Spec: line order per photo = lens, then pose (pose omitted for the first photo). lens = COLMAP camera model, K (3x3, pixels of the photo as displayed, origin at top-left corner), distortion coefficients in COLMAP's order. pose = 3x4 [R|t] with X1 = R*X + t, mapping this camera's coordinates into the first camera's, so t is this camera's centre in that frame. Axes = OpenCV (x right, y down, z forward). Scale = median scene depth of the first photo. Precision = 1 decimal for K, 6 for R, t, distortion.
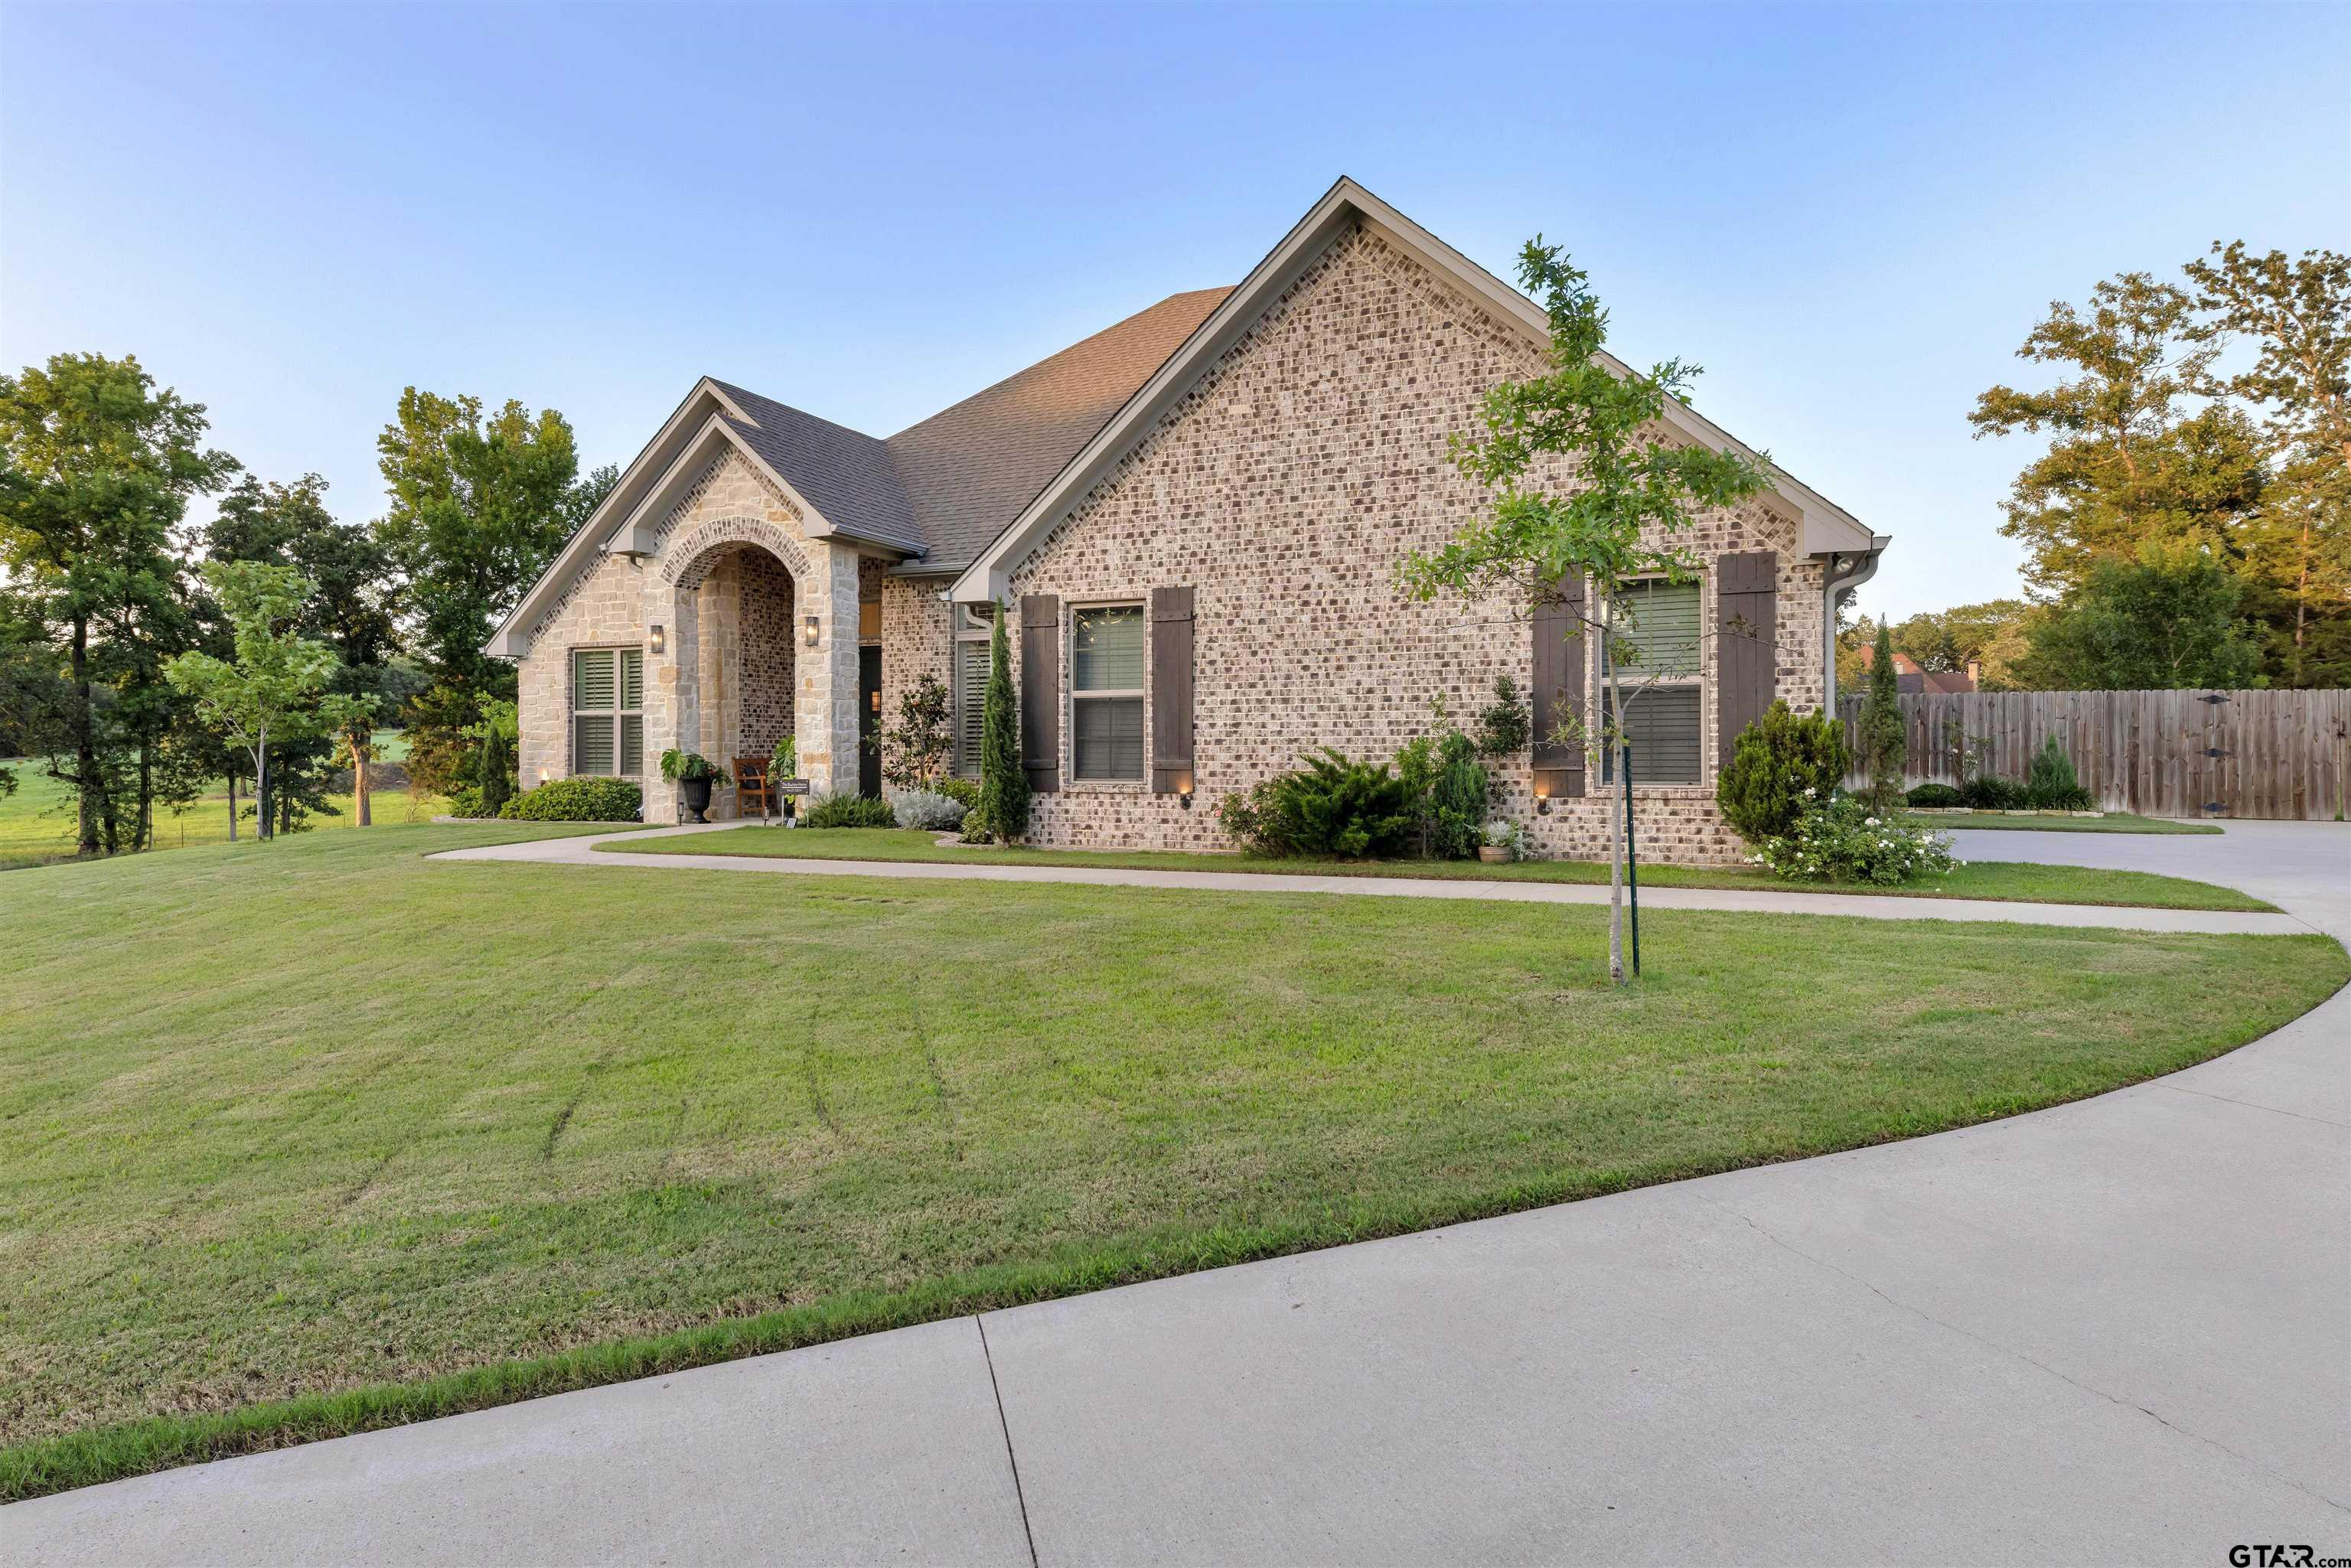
lens RADIAL K [[1286.0, 0, 1161.0], [0, 1286.0, 734.9], [0, 0, 1]] dist [0.003226, 0.000521]
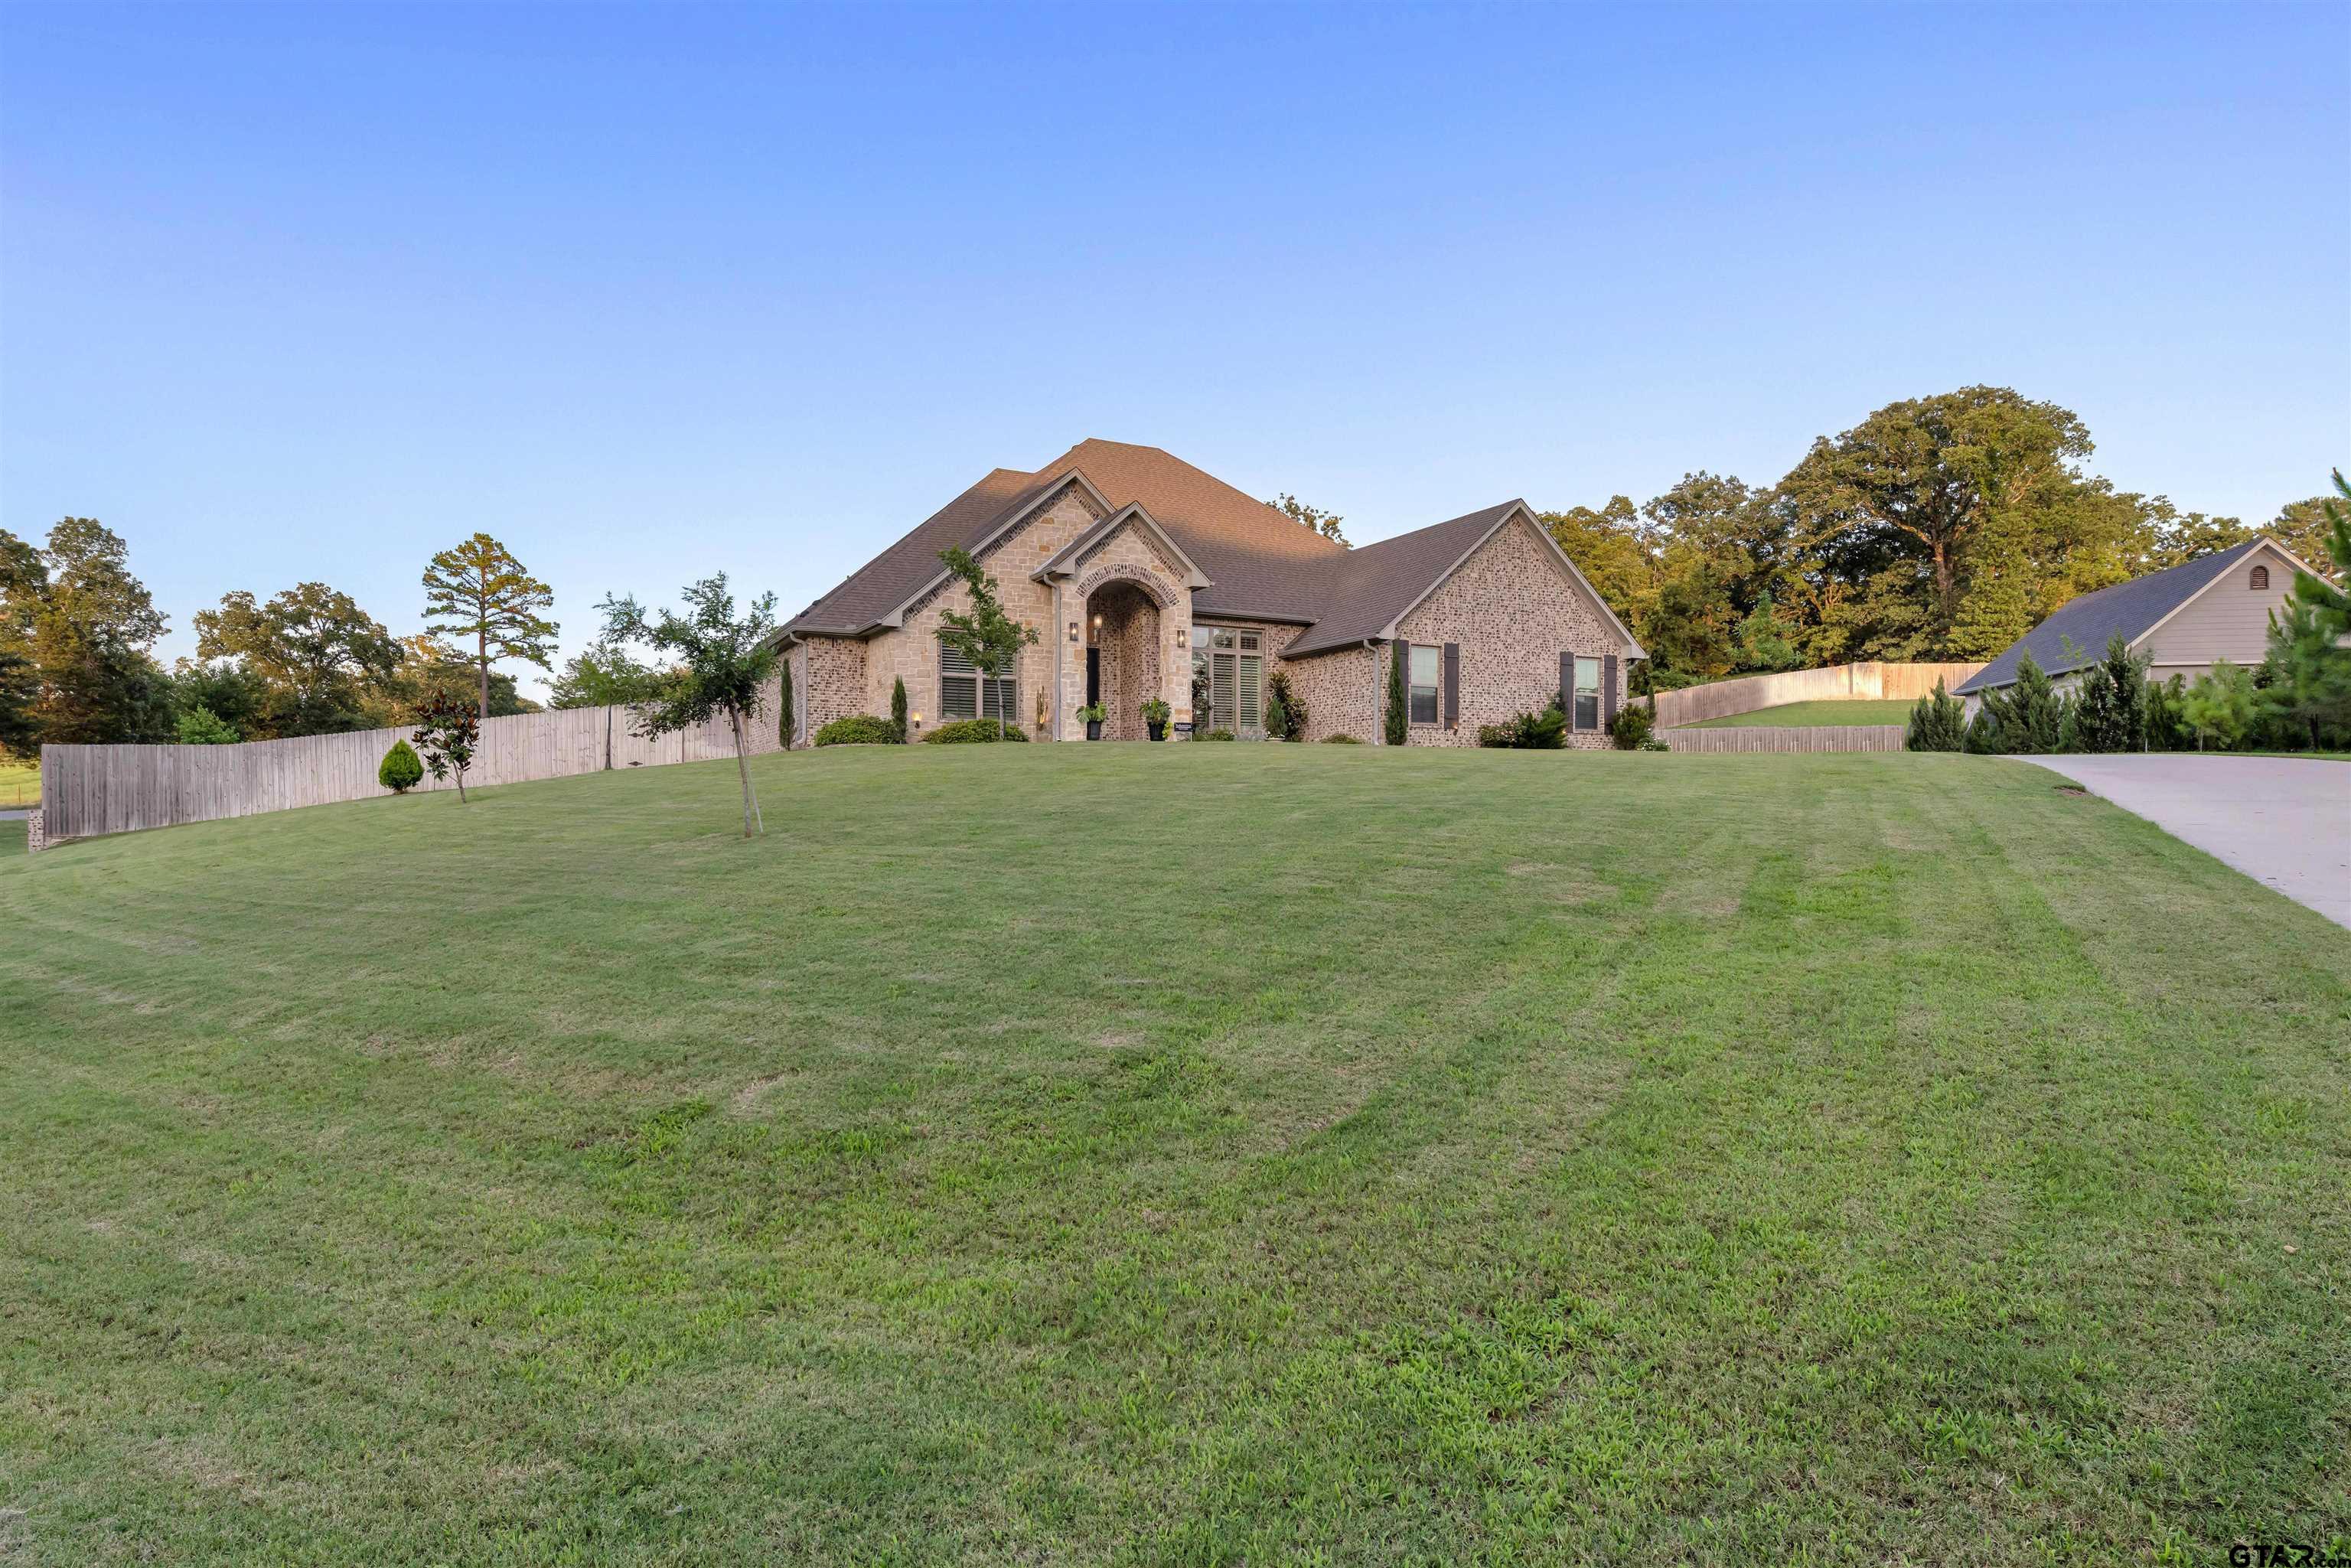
lens RADIAL K [[1286.0, 0, 1177.3], [0, 1286.0, 798.4], [0, 0, 1]] dist [0.003226, 0.000521]
pose [[0.632308, 0.010342, 0.774648, -2.123195], [-0.011475, 0.999926, -0.003983, 0.186491], [-0.774632, -0.006371, 0.632380, -0.127913]]
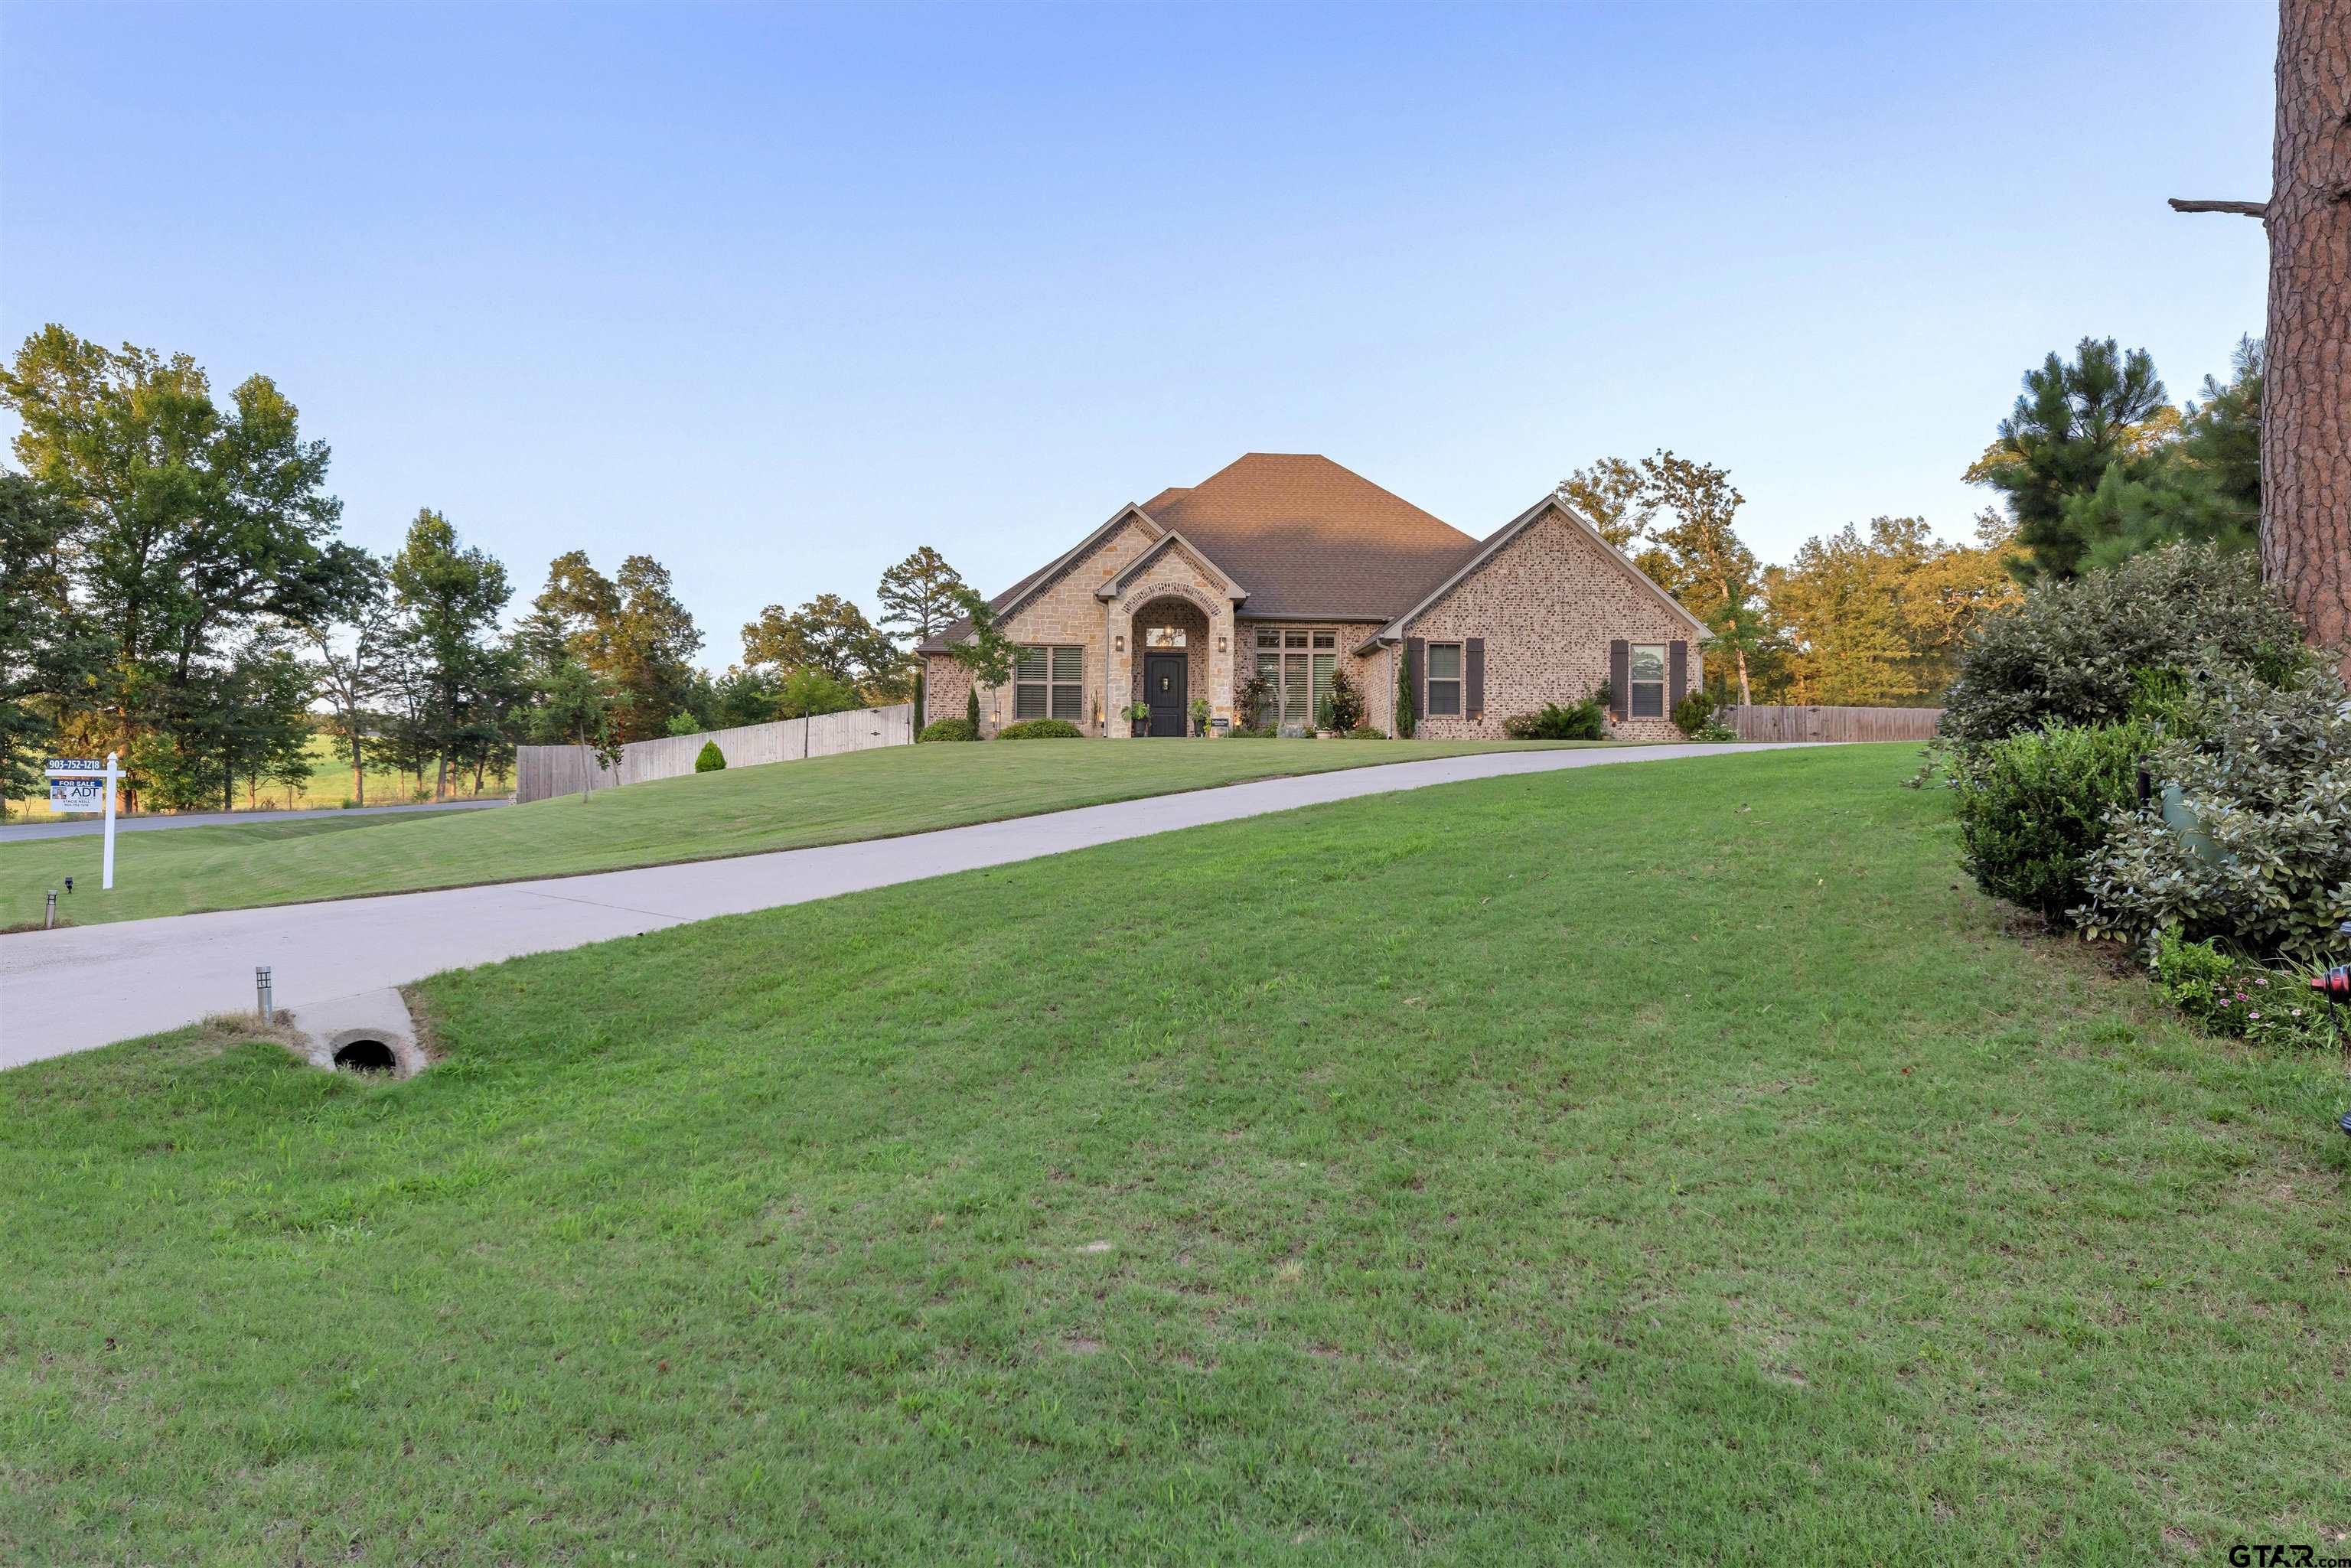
lens RADIAL K [[1490.7, 0, 1179.5], [0, 1490.7, 780.7], [0, 0, 1]] dist [0.031974, 0.000016]
pose [[0.893169, 0.016048, 0.449435, -1.771549], [-0.015461, 0.999868, -0.004977, 0.183312], [-0.449456, -0.002504, 0.893299, -1.322399]]
